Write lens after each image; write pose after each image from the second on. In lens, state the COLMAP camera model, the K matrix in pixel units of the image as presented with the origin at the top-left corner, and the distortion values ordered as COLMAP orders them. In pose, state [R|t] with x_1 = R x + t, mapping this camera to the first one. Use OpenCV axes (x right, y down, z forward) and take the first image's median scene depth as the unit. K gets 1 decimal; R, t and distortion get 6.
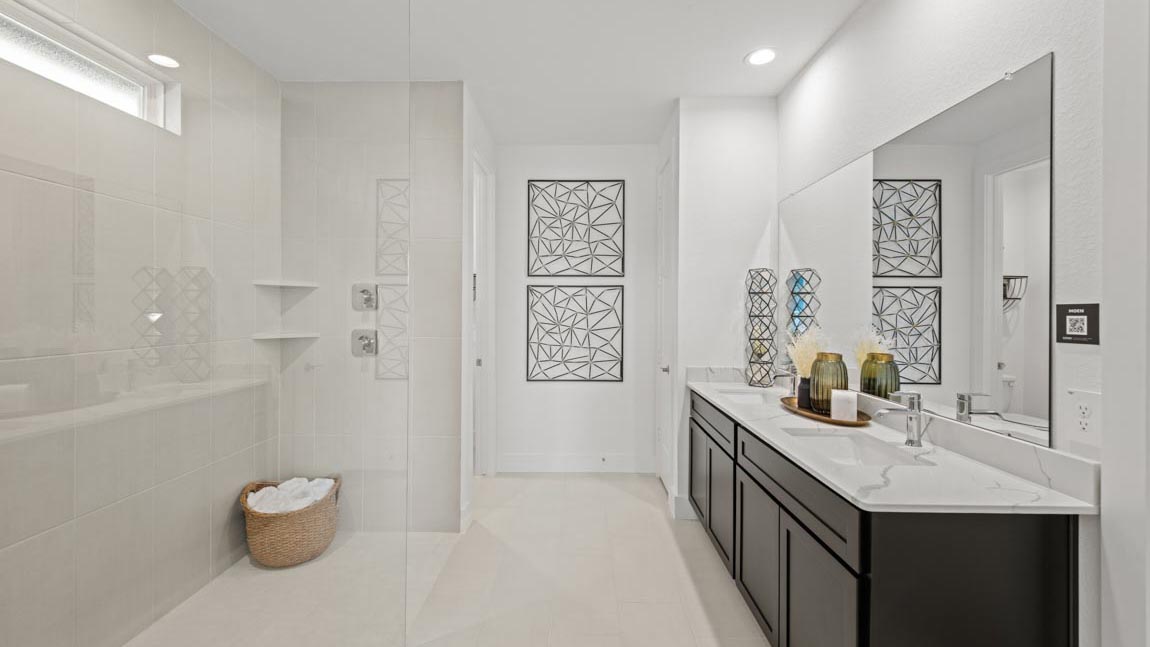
lens RADIAL K [[454.0, 0, 574.1], [0, 454.0, 316.2], [0, 0, 1]] dist [-0.002992, -0.000233]
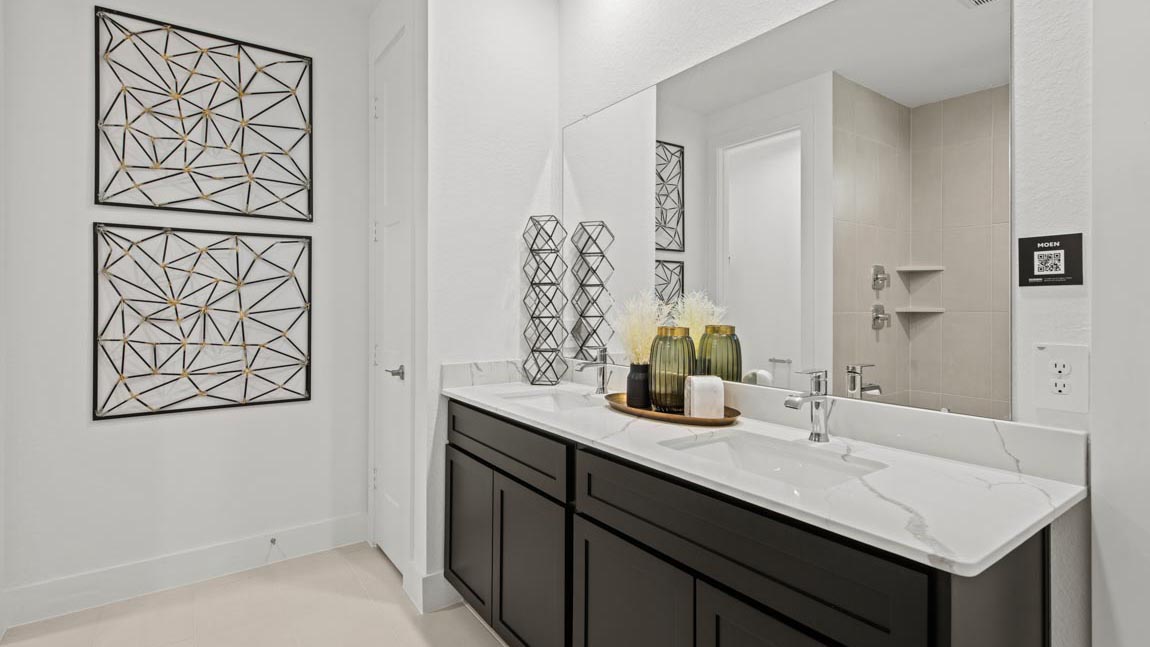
lens RADIAL K [[547.9, 0, 576.0], [0, 547.9, 306.9], [0, 0, 1]] dist [0.007751, -0.004067]
pose [[0.801630, -0.004746, 0.597801, -0.043664], [0.008621, 0.999956, -0.003622, 0.030274], [-0.597758, 0.008057, 0.801636, 0.231234]]
